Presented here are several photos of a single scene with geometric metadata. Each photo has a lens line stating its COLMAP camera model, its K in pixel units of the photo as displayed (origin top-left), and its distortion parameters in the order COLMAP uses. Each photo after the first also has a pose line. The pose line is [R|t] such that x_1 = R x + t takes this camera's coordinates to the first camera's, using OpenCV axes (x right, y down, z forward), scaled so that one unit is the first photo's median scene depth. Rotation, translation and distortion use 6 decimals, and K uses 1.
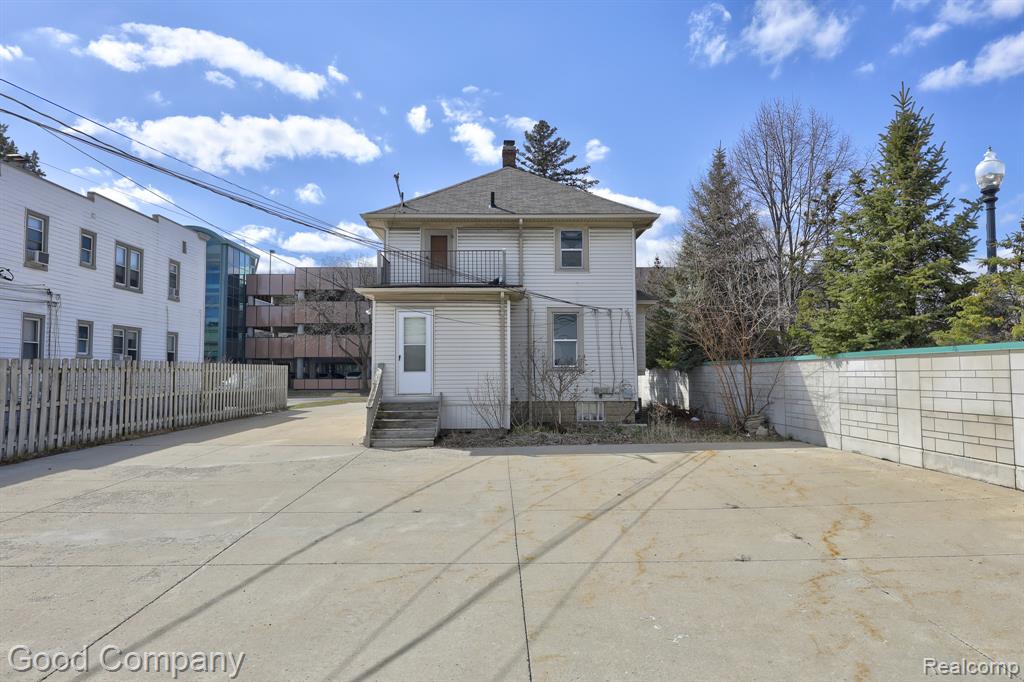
lens RADIAL K [[650.8, 0, 512.0], [0, 650.8, 341.0], [0, 0, 1]] dist [-0.007820, -0.002168]
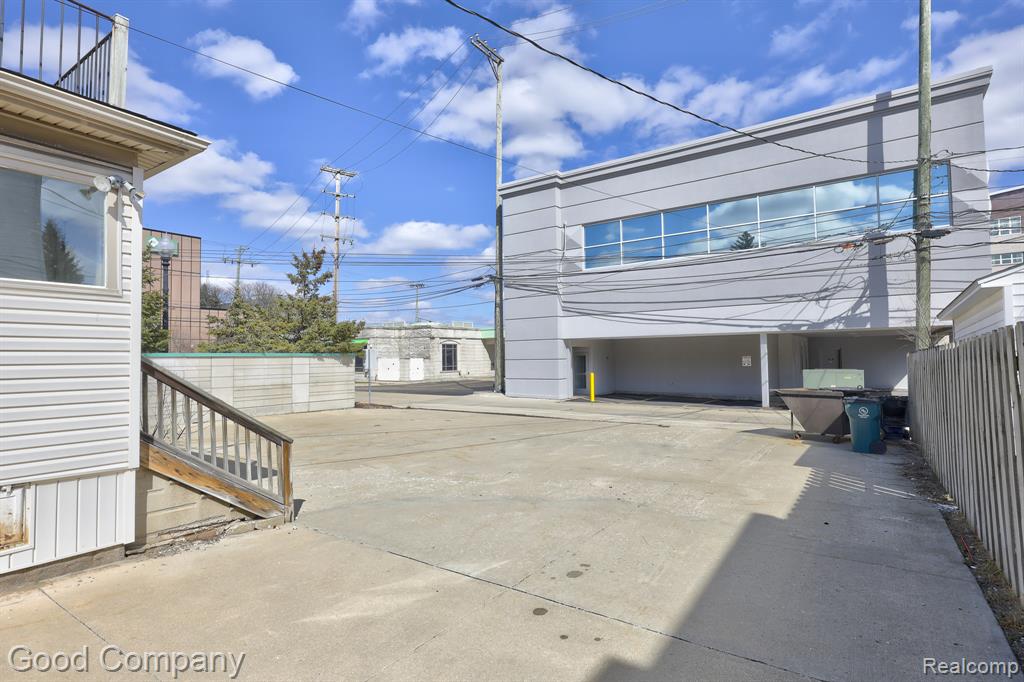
lens RADIAL K [[488.1, 0, 512.0], [0, 488.1, 341.0], [0, 0, 1]] dist [0.000242, 0.000074]
pose [[-0.775269, 0.039974, 0.630365, -0.466610], [-0.007106, 0.997380, -0.071988, 0.039662], [-0.631591, -0.060290, -0.772954, 0.888933]]
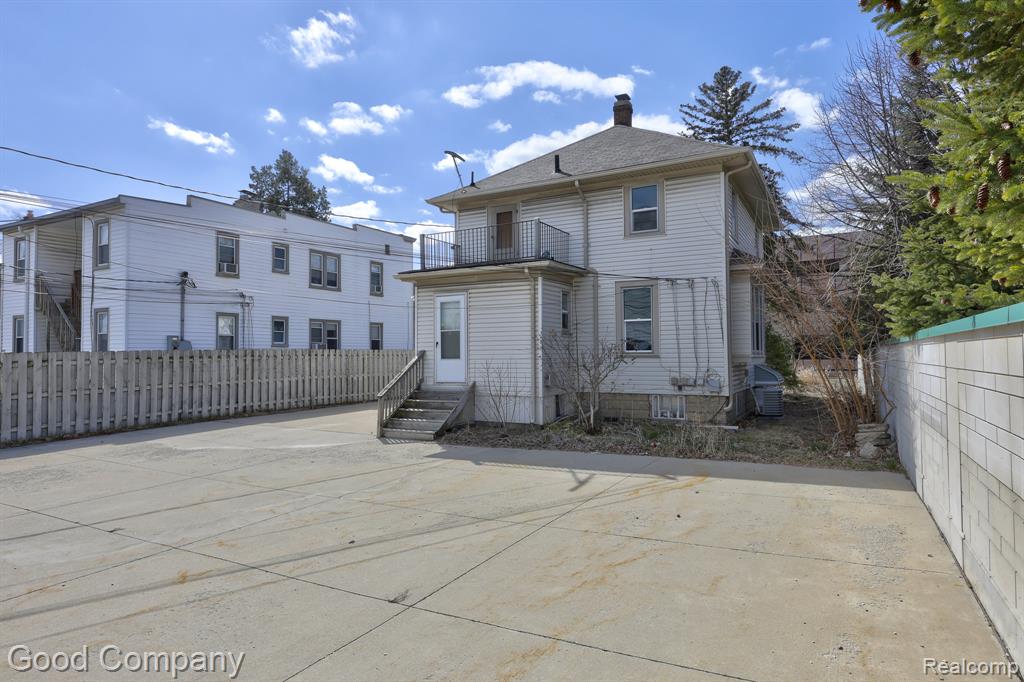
lens RADIAL K [[595.5, 0, 512.0], [0, 595.5, 341.0], [0, 0, 1]] dist [0.002310, 0.000411]
pose [[0.869593, -0.015316, -0.493532, 0.318264], [0.030340, 0.999288, 0.022447, 0.003619], [0.492837, -0.034493, 0.869438, 0.260458]]
